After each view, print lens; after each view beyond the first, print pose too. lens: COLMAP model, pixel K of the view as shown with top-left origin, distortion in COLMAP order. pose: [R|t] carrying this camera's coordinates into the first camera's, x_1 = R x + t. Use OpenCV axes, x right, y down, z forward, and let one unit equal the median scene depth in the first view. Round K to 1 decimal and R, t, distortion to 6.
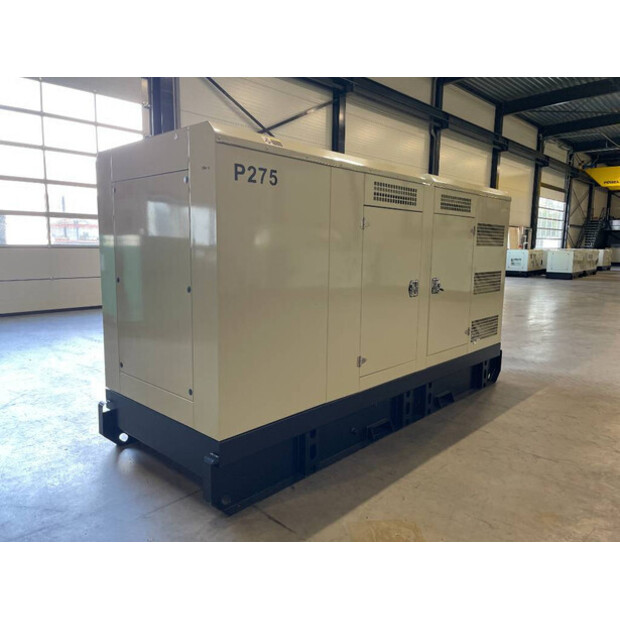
lens RADIAL K [[473.4, 0, 313.0], [0, 473.4, 313.7], [0, 0, 1]] dist [0.070727, 0.001502]
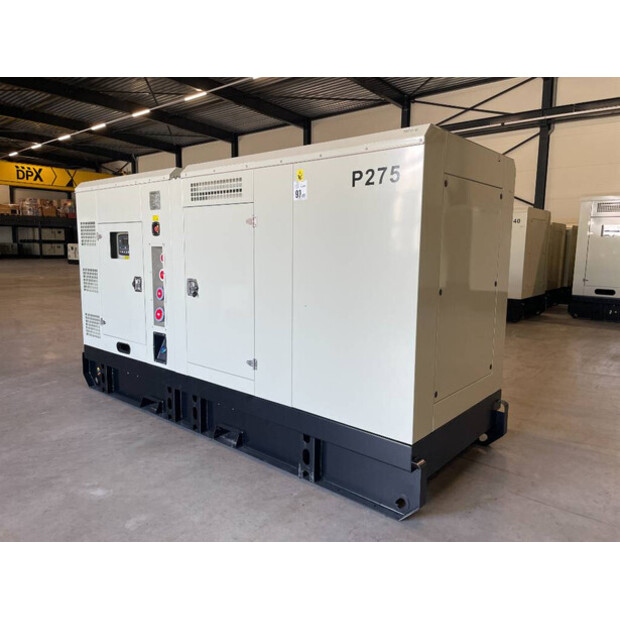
lens RADIAL K [[473.4, 0, 313.0], [0, 473.4, 306.8], [0, 0, 1]] dist [0.070727, 0.001502]
pose [[0.046655, 0.100149, -0.993878, 0.868058], [-0.160295, 0.982818, 0.091510, -0.102822], [0.985966, 0.155044, 0.061907, 0.872632]]
